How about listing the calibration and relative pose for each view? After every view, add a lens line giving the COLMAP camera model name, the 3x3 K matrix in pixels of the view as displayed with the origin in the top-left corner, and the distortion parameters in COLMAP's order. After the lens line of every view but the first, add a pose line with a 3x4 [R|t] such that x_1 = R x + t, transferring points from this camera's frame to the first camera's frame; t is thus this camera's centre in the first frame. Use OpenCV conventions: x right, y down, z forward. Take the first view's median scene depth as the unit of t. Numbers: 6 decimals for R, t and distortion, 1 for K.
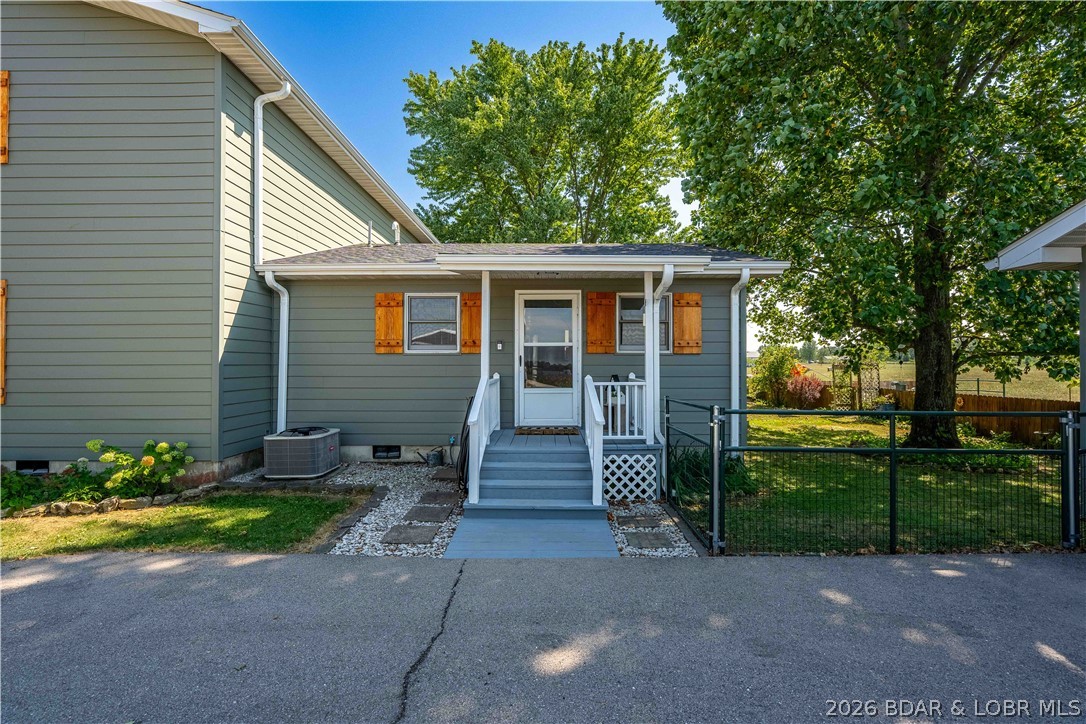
lens RADIAL K [[487.7, 0, 544.3], [0, 487.7, 362.4], [0, 0, 1]] dist [-0.004359, -0.000103]
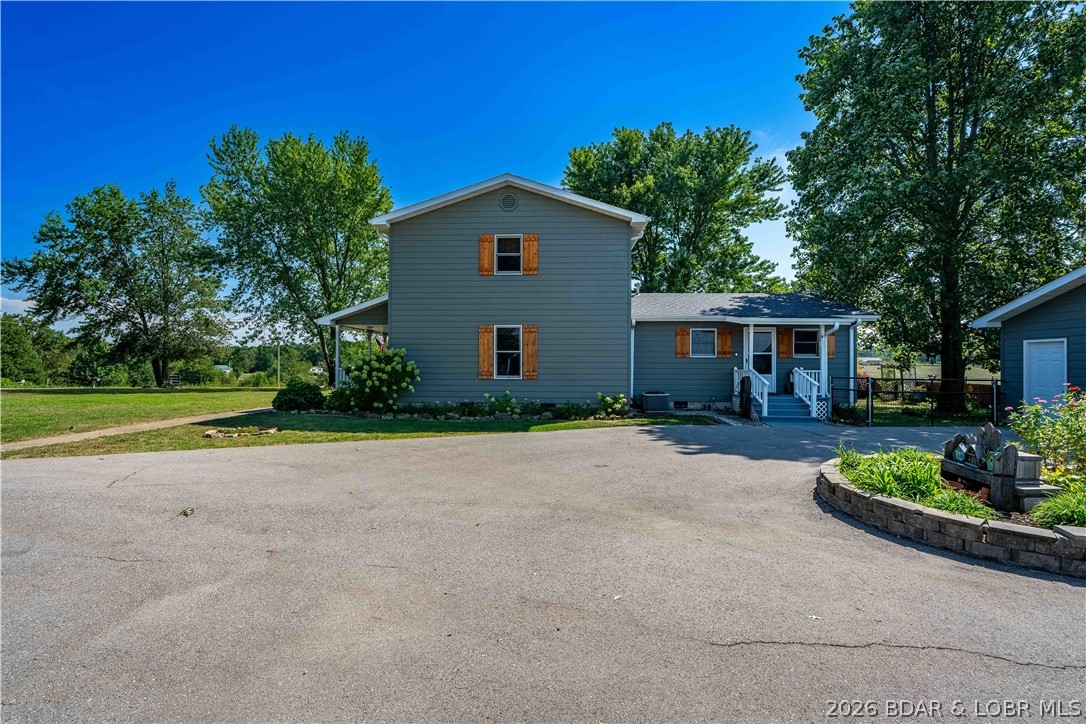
lens RADIAL K [[487.7, 0, 540.8], [0, 487.7, 361.7], [0, 0, 1]] dist [-0.004359, -0.000103]
pose [[0.999293, 0.005241, -0.037235, -0.657671], [-0.005321, 0.999984, -0.002049, 0.006260], [0.037223, 0.002245, 0.999304, -0.864070]]
